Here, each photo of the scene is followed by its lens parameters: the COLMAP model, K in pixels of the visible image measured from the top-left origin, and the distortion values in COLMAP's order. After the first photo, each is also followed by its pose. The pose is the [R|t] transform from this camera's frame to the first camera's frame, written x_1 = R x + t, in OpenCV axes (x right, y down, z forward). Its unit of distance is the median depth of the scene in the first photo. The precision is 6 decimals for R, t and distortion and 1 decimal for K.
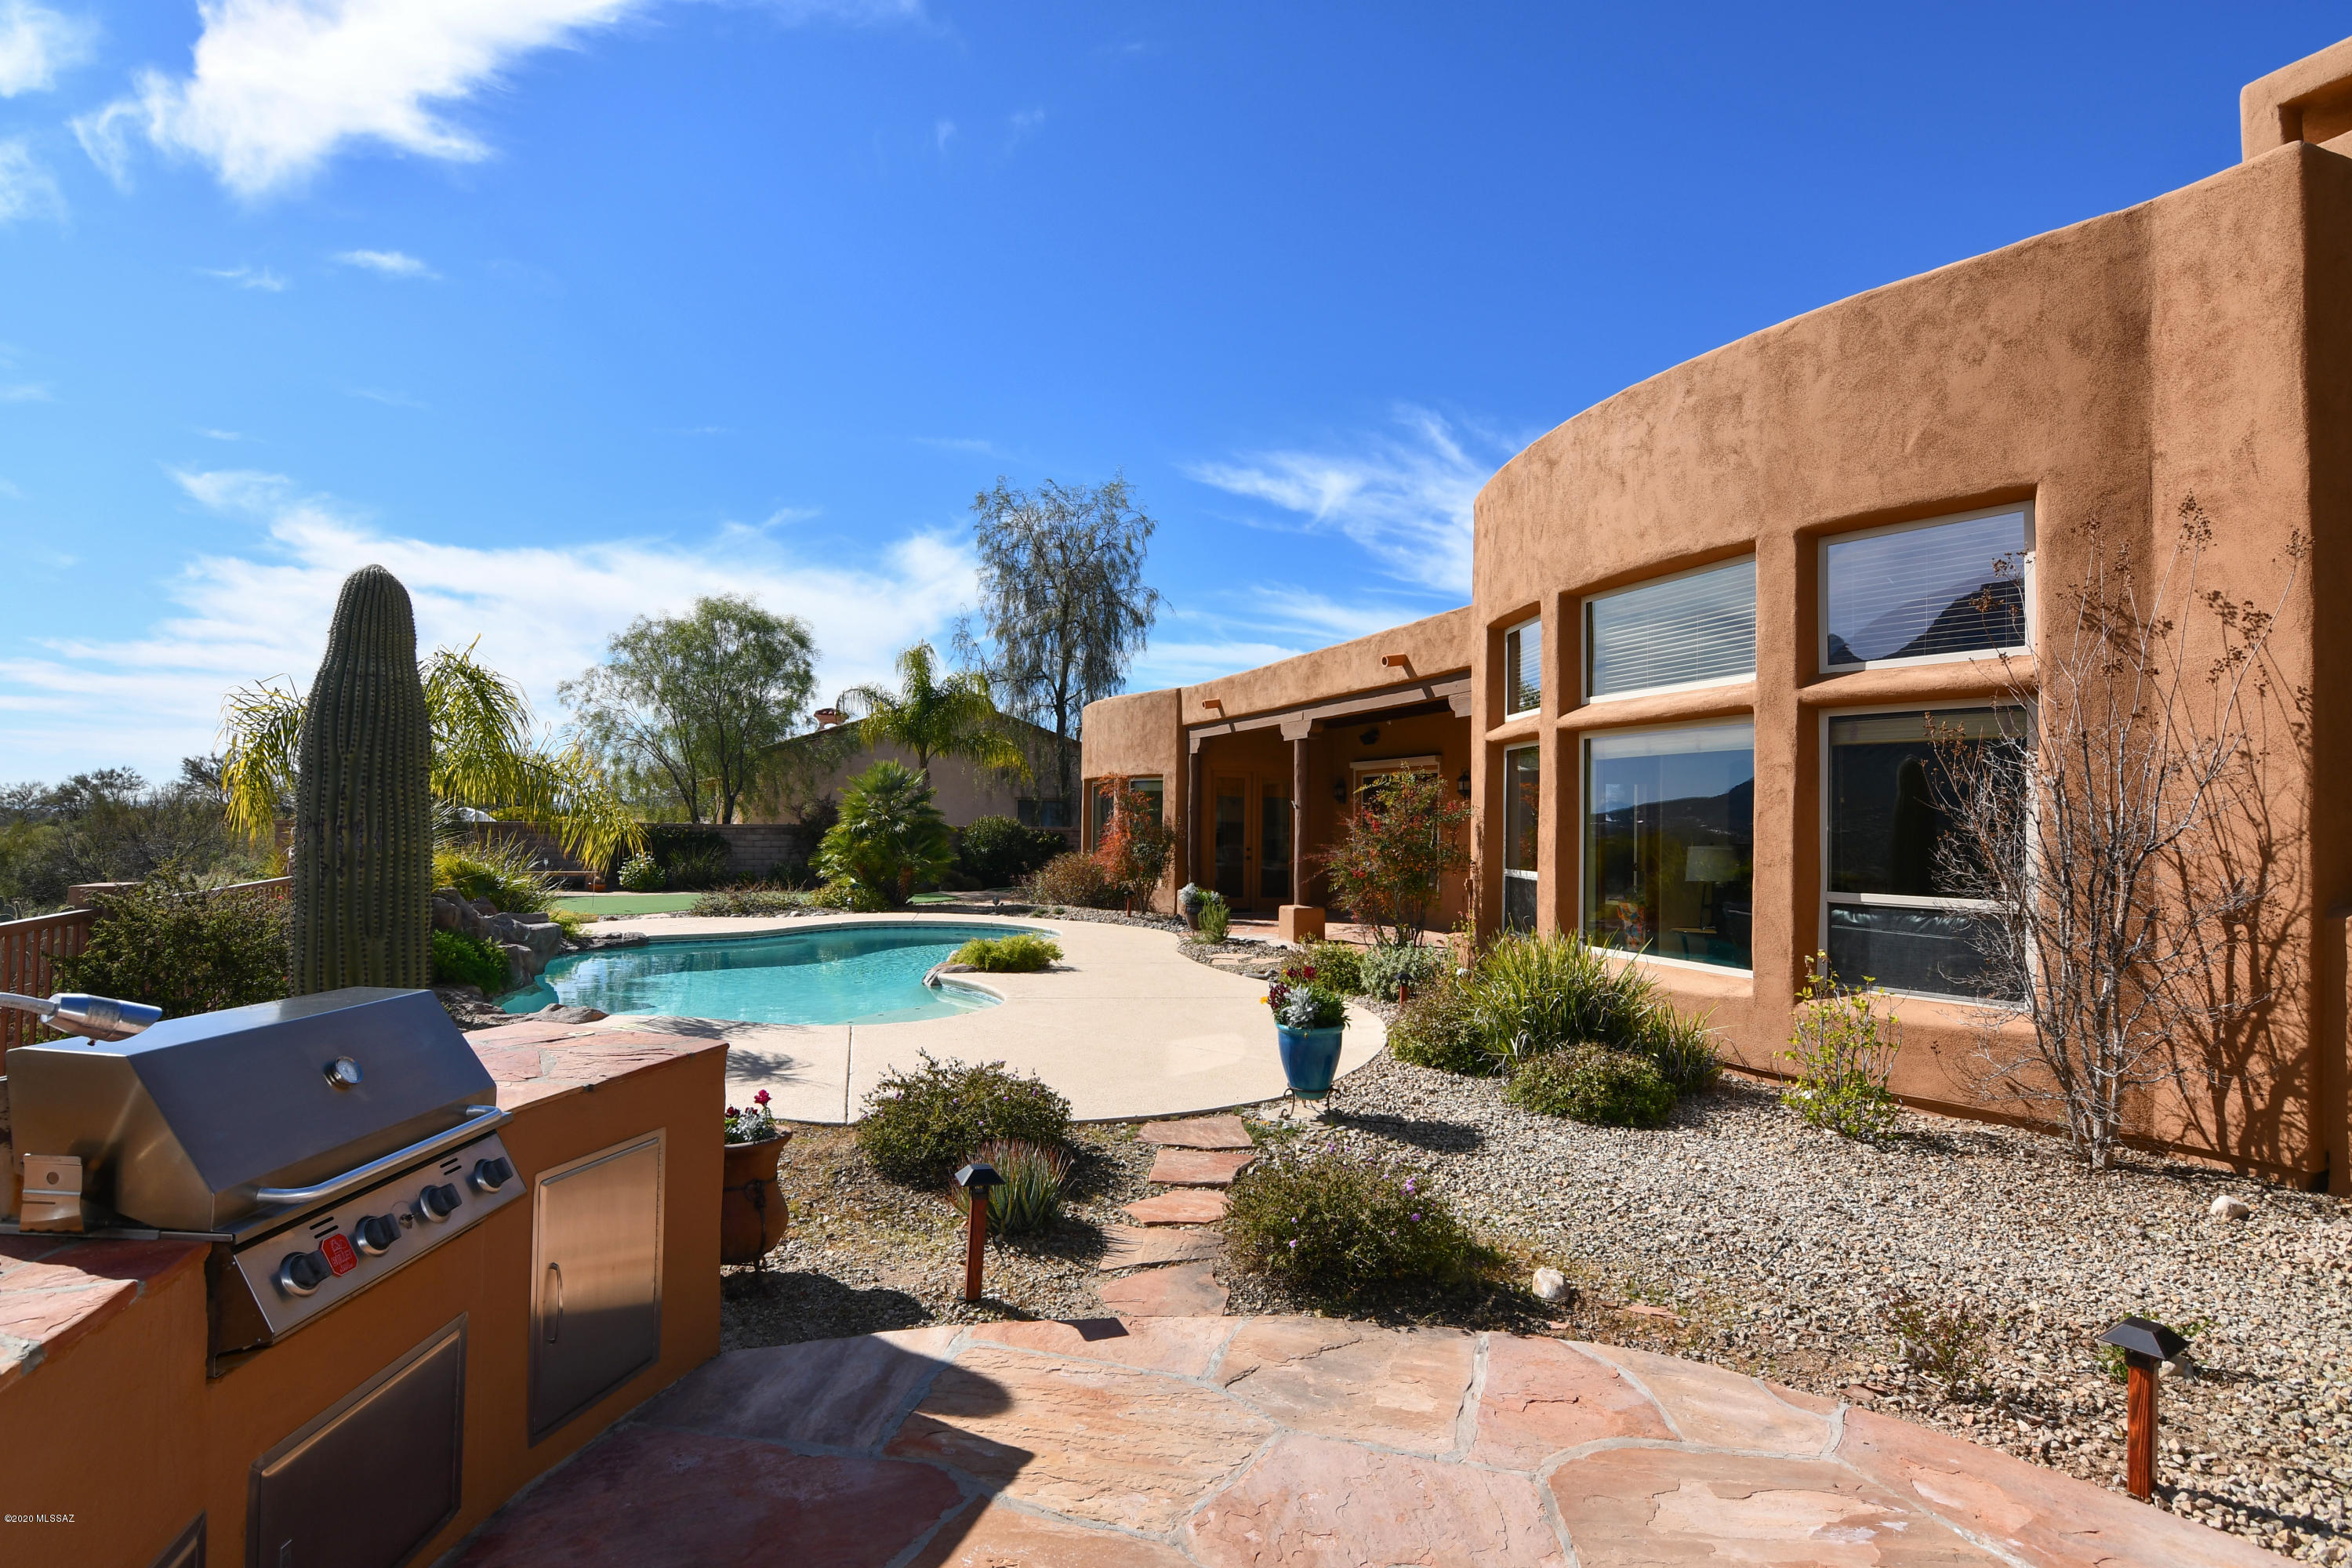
lens RADIAL K [[1138.1, 0, 1177.0], [0, 1138.1, 792.5], [0, 0, 1]] dist [-0.001711, -0.006477]
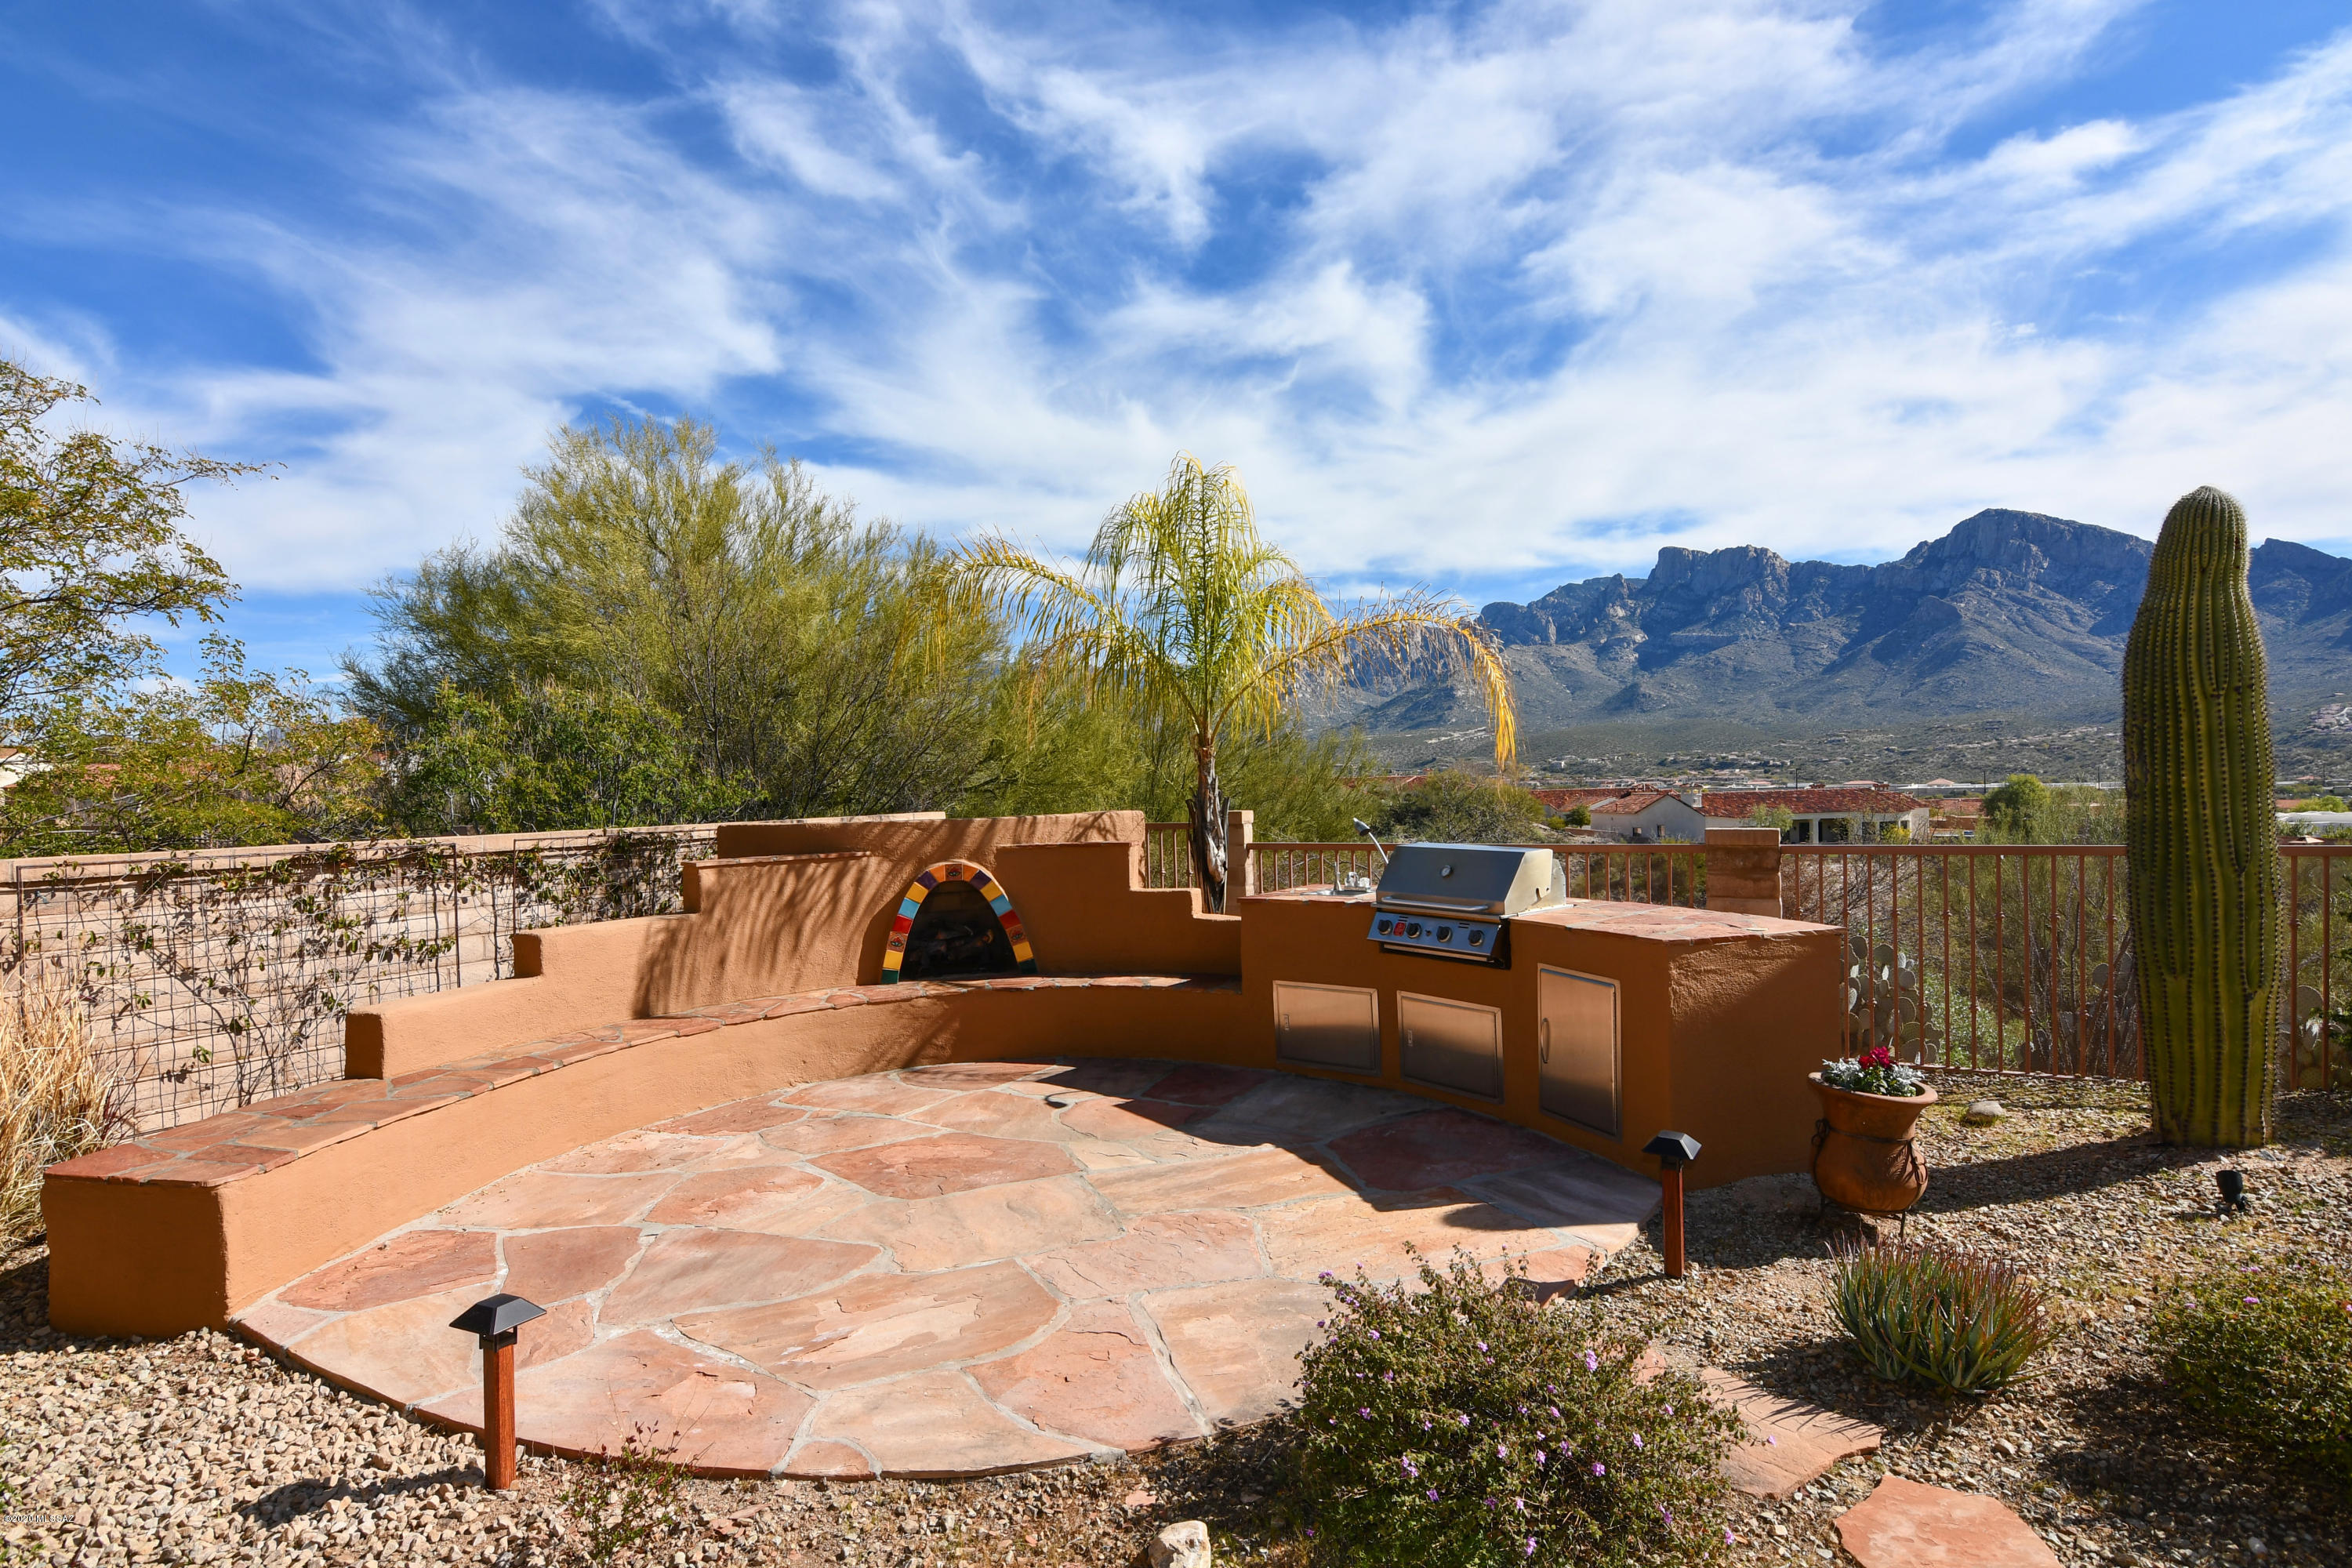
lens RADIAL K [[1169.2, 0, 1190.3], [0, 1169.2, 802.4], [0, 0, 1]] dist [-0.002550, -0.000845]
pose [[-0.809921, 0.015759, -0.586327, 0.928700], [0.031722, 0.999353, -0.016958, 0.086625], [0.585680, -0.032334, -0.809897, 2.086196]]
